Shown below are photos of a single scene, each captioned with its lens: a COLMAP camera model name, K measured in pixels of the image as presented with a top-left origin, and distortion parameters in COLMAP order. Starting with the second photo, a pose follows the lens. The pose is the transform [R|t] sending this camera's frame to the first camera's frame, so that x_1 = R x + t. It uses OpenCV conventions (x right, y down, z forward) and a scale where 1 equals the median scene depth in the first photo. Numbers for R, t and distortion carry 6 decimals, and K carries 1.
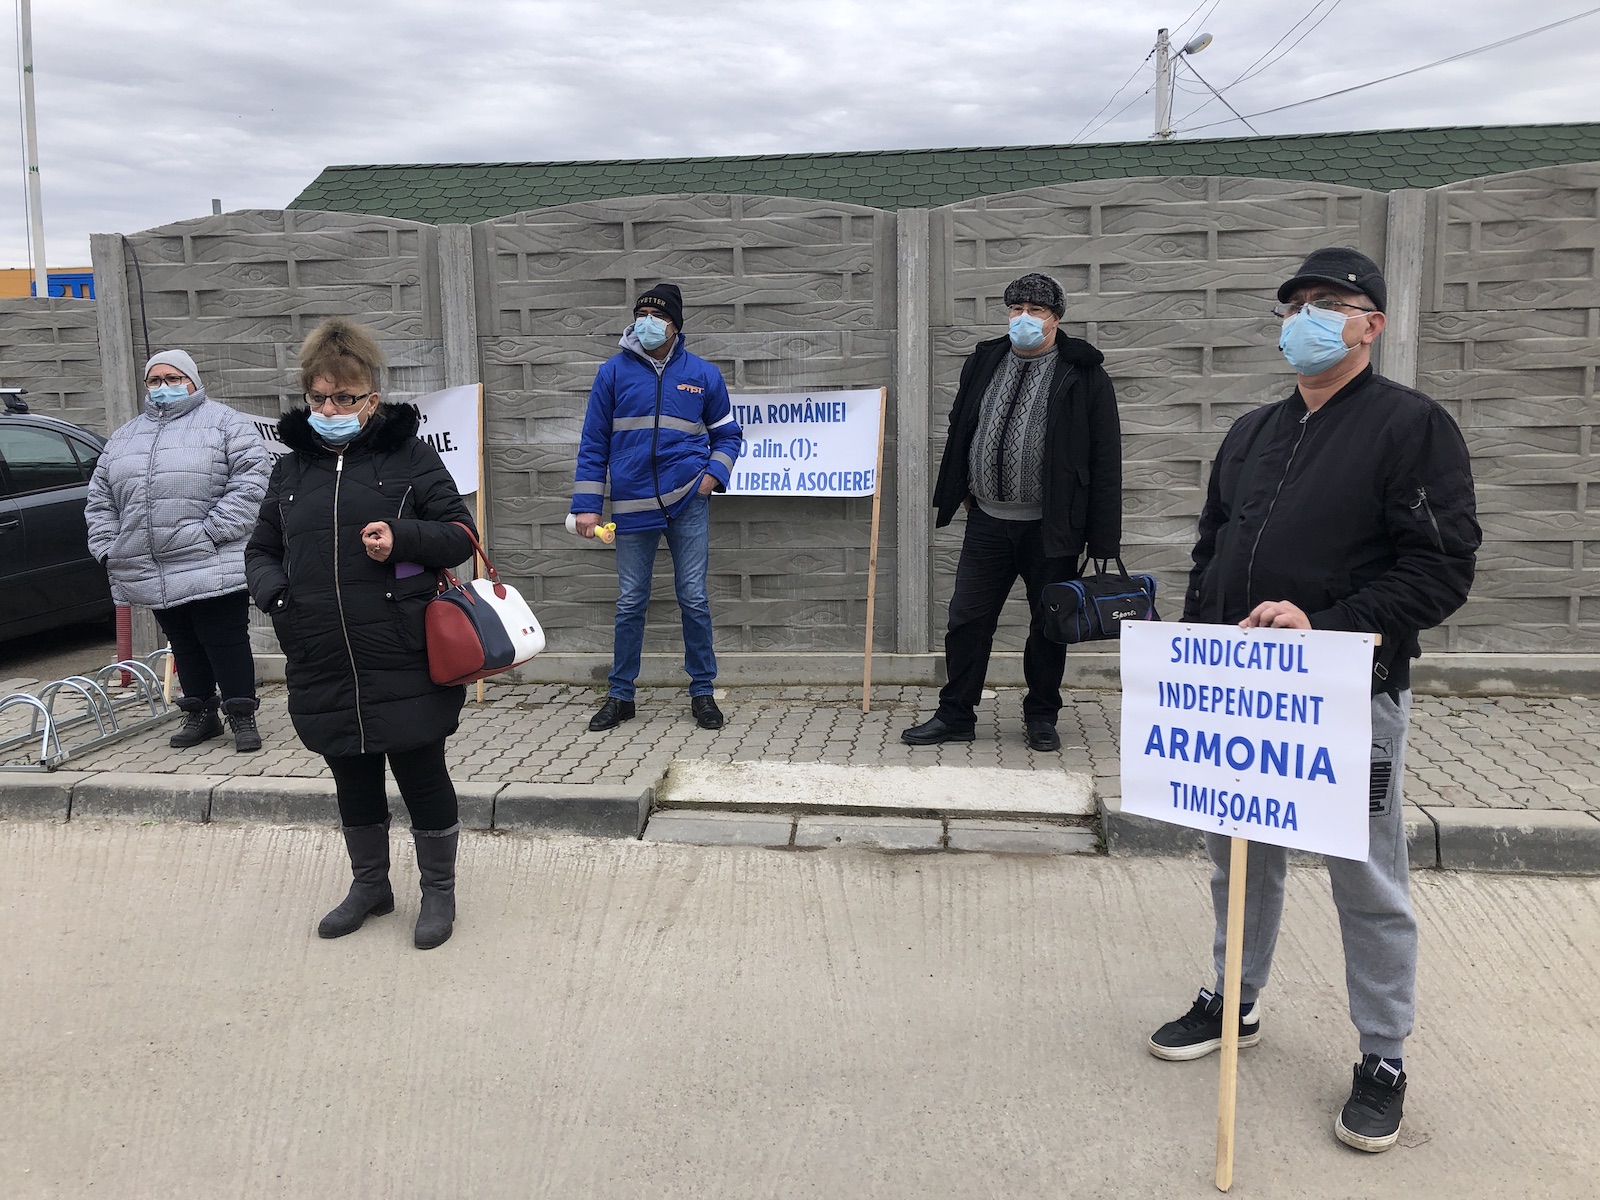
lens RADIAL K [[1294.3, 0, 800.0], [0, 1294.3, 600.0], [0, 0, 1]] dist [0.110133, -0.213811]
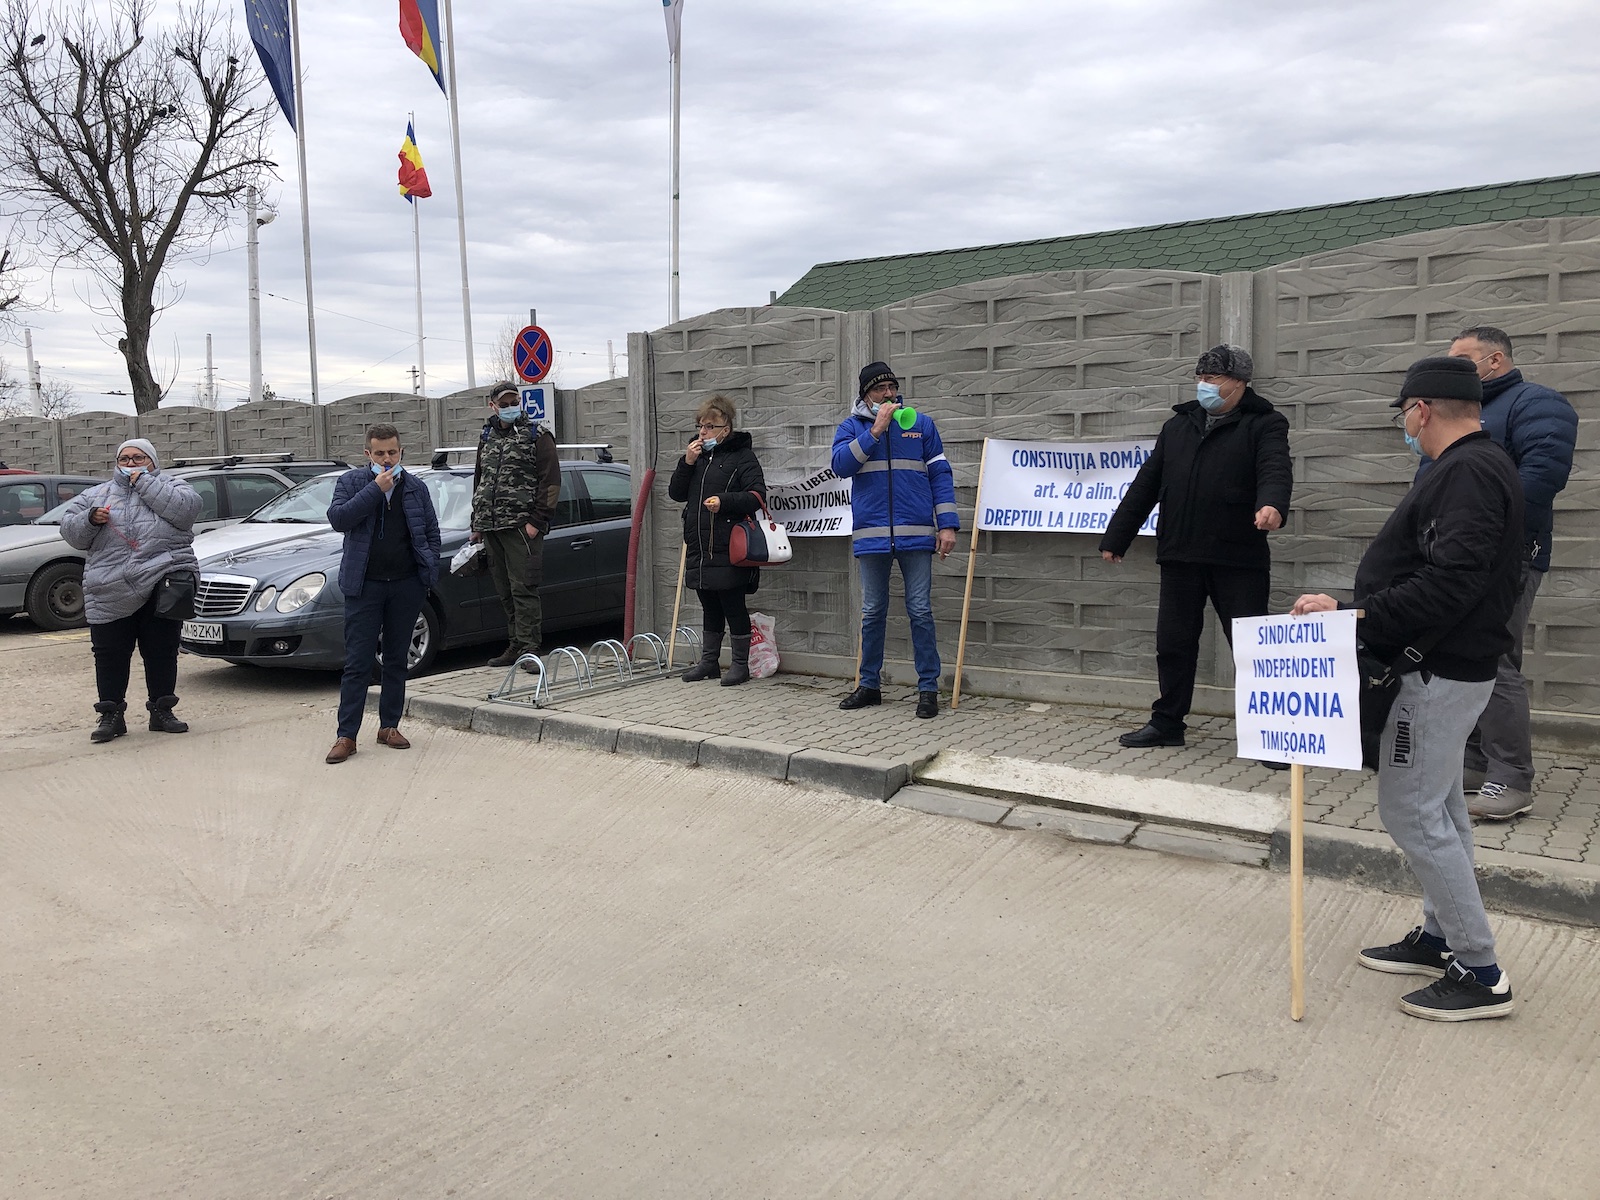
lens RADIAL K [[1298.9, 0, 792.2], [0, 1298.9, 580.8], [0, 0, 1]] dist [0.056104, -0.055522]
pose [[0.876071, 0.044934, -0.480084, 0.297720], [-0.071396, 0.996762, -0.036994, 0.020767], [0.476867, 0.066685, 0.876442, -0.105919]]
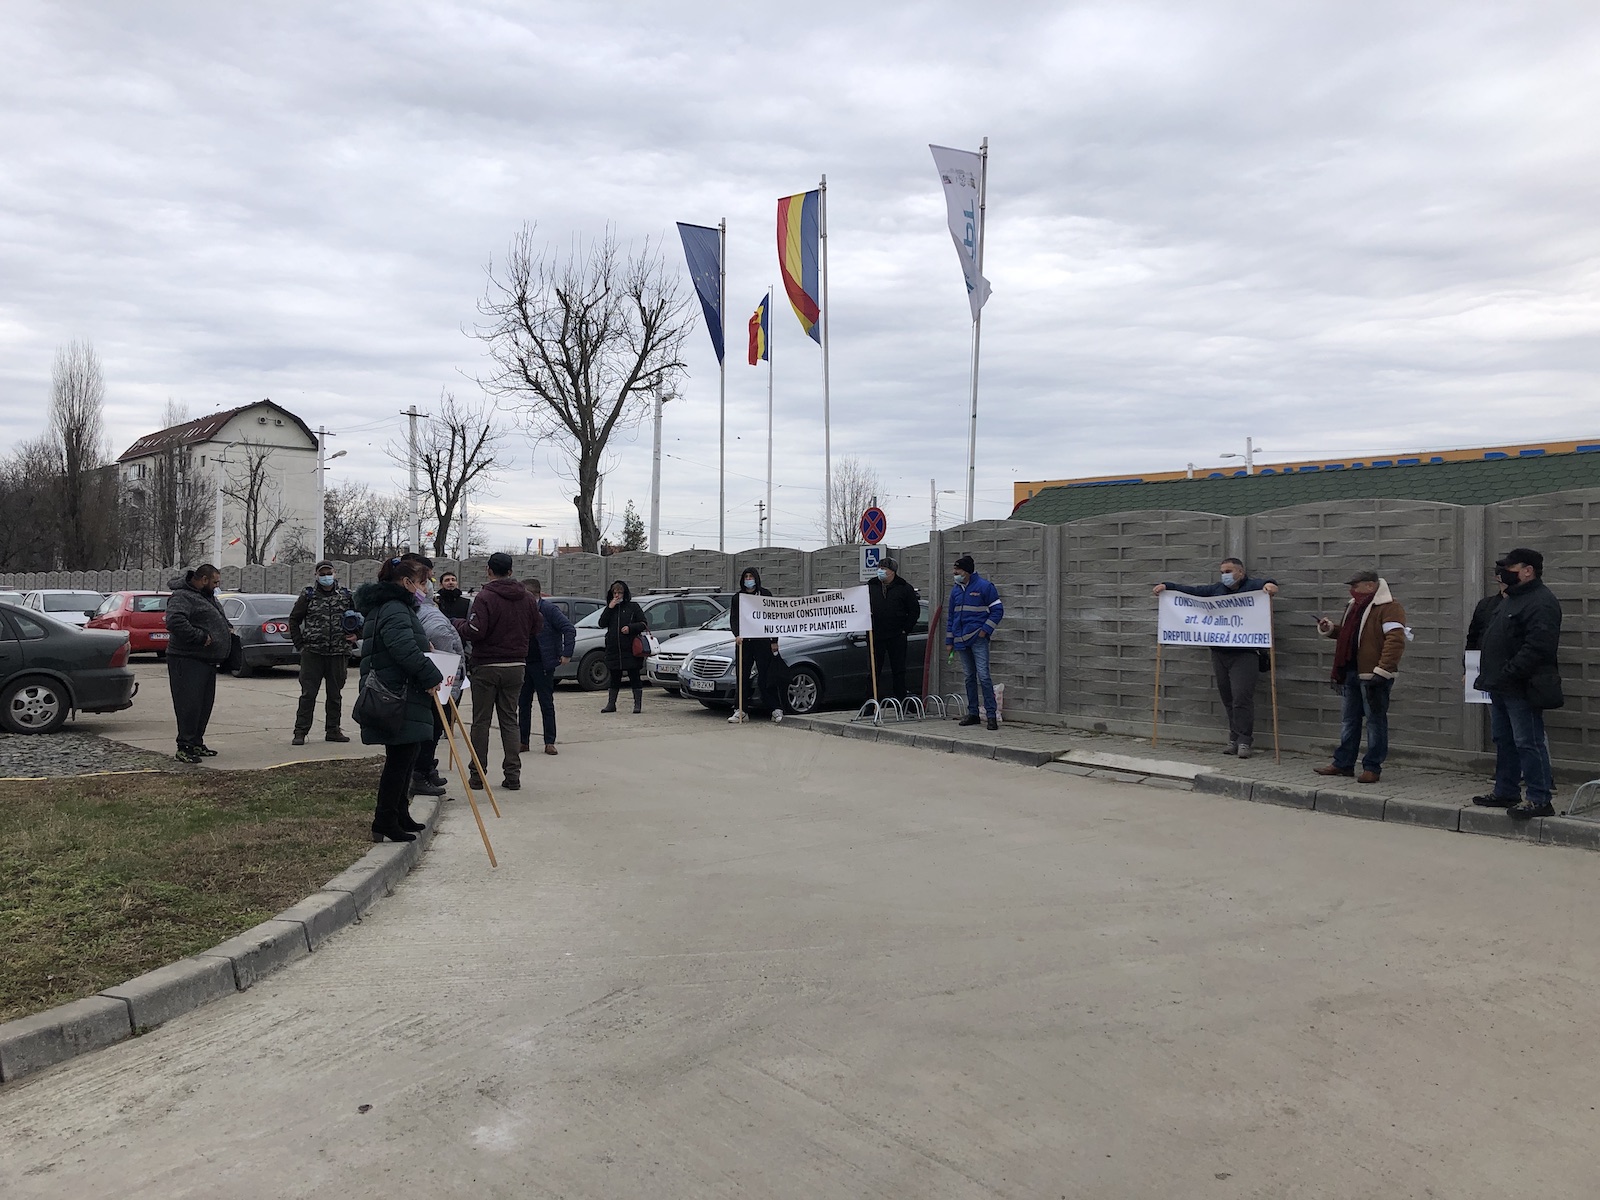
lens RADIAL K [[1306.8, 0, 795.7], [0, 1306.8, 595.7], [0, 0, 1]] dist [0.050542, -0.047764]
pose [[0.734896, 0.024686, -0.677731, 1.014607], [-0.122069, 0.987831, -0.096383, 0.121243], [0.667104, 0.153561, 0.728966, -1.018222]]
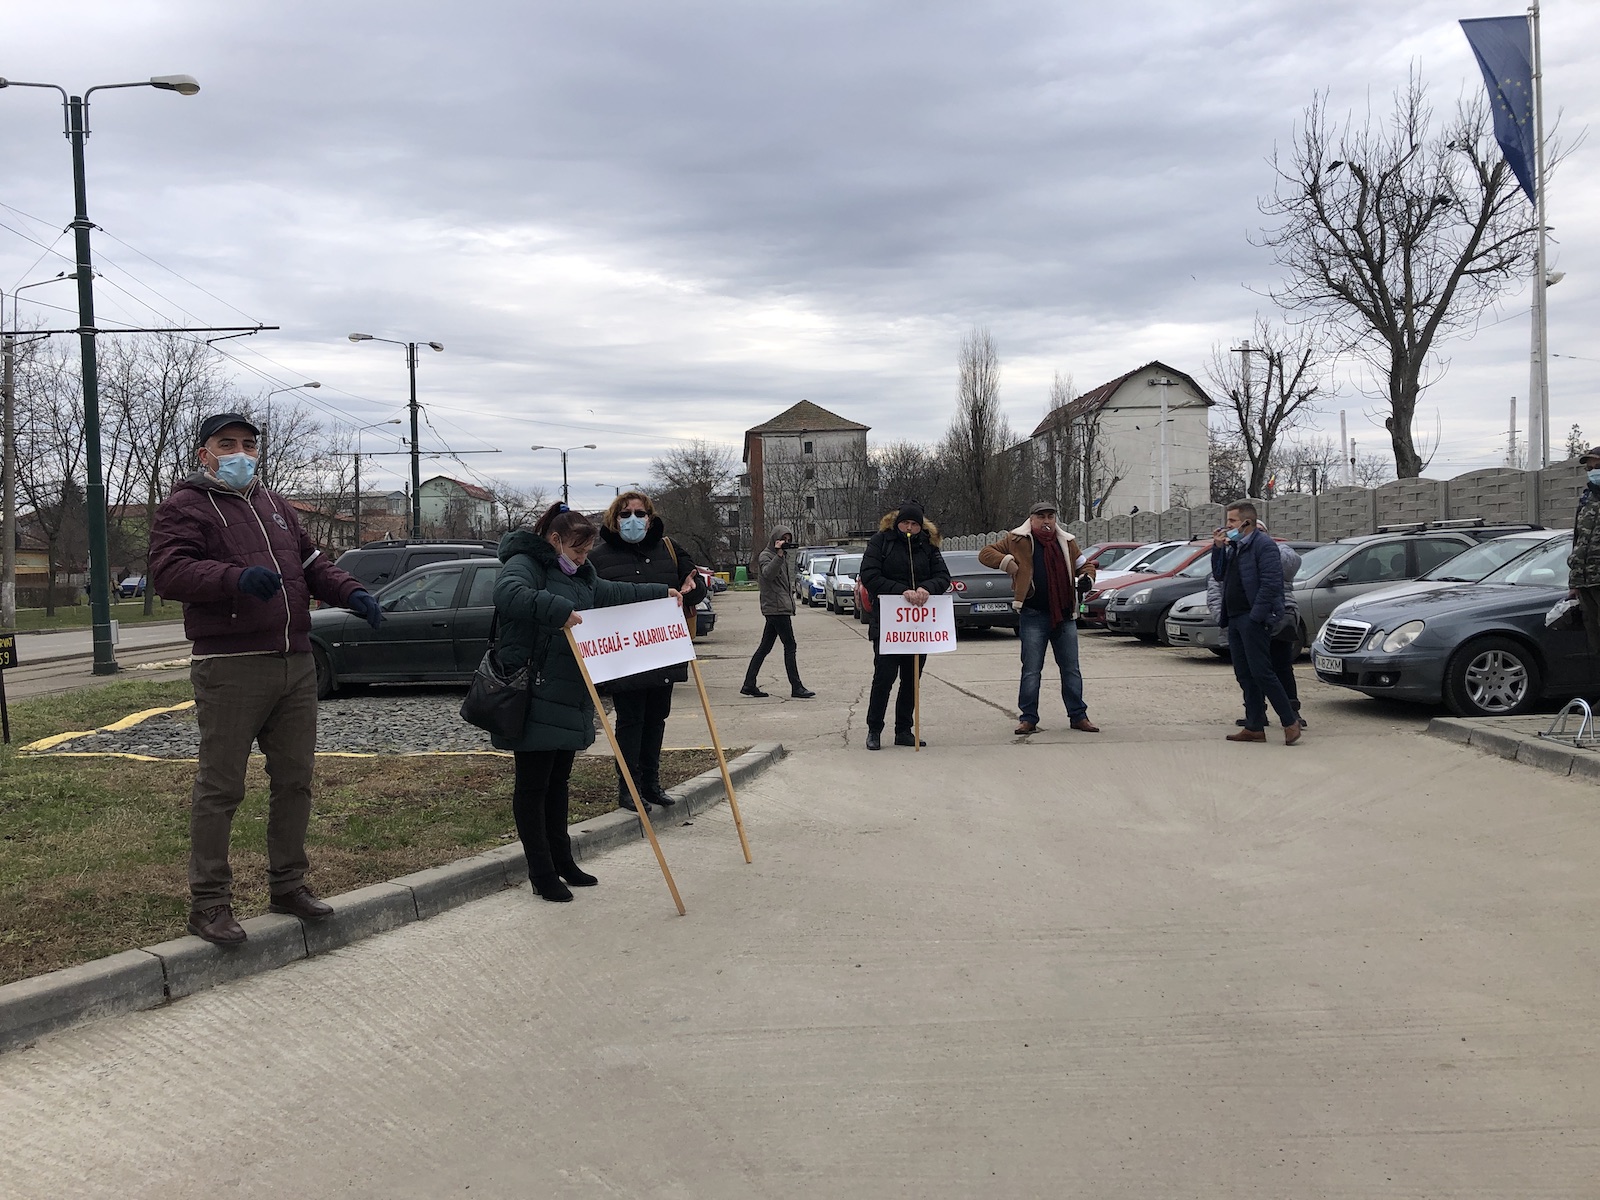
lens RADIAL K [[1306.8, 0, 795.7], [0, 1306.8, 595.7], [0, 0, 1]] dist [0.050542, -0.047764]
pose [[0.138785, 0.038511, -0.989573, 0.717759], [-0.122350, 0.992255, 0.021456, 0.026284], [0.982736, 0.118097, 0.142422, -0.142547]]
